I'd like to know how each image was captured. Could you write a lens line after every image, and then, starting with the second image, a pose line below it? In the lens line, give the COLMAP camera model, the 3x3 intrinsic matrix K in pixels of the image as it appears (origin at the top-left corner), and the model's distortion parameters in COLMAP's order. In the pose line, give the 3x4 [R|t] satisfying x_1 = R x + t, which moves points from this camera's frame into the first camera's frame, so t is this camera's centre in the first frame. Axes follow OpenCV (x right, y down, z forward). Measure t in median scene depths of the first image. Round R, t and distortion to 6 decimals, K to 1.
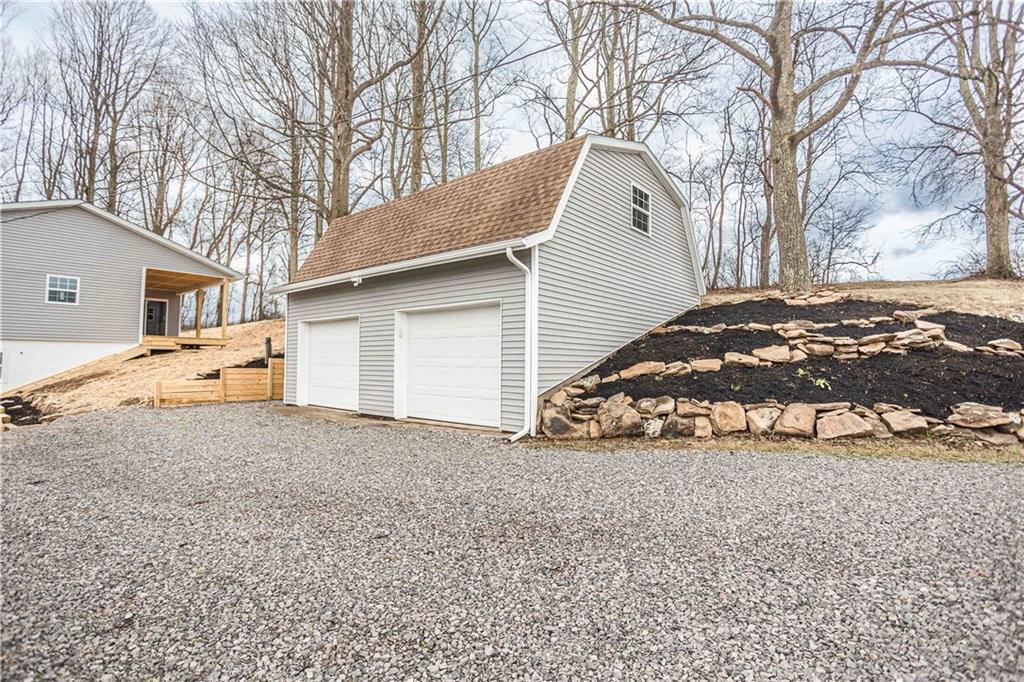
lens RADIAL K [[506.9, 0, 499.1], [0, 506.9, 351.2], [0, 0, 1]] dist [-0.045030, 0.001190]
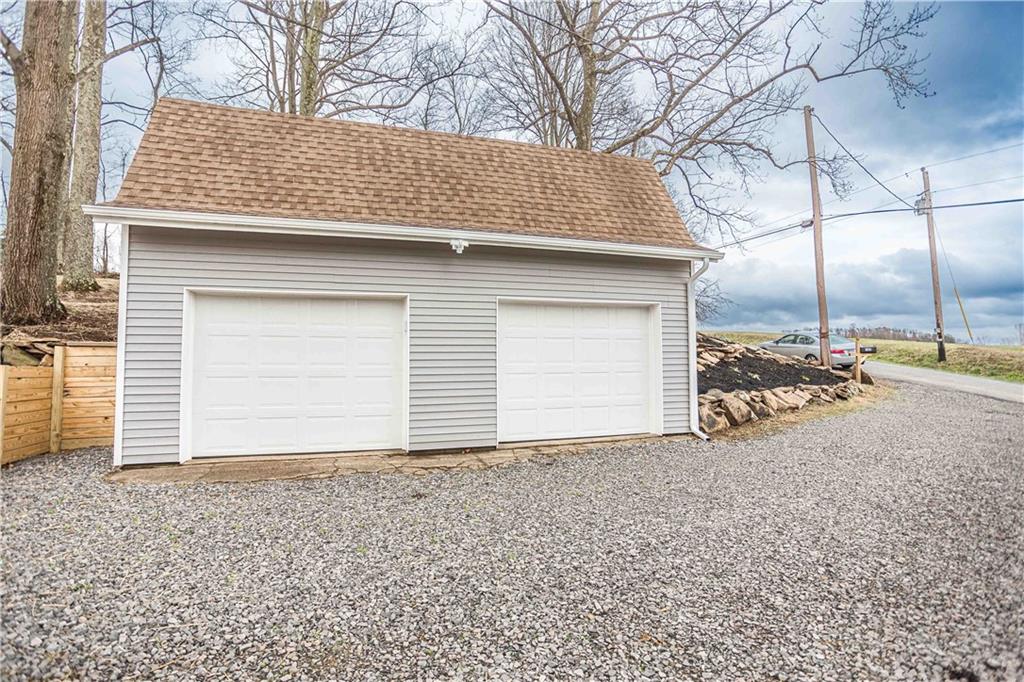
lens RADIAL K [[499.5, 0, 509.8], [0, 499.5, 334.2], [0, 0, 1]] dist [-0.042669, 0.000379]
pose [[0.498693, 0.045187, 0.865600, -0.817462], [-0.006394, 0.998805, -0.048457, 0.007336], [-0.866755, 0.018631, 0.498385, 0.629516]]
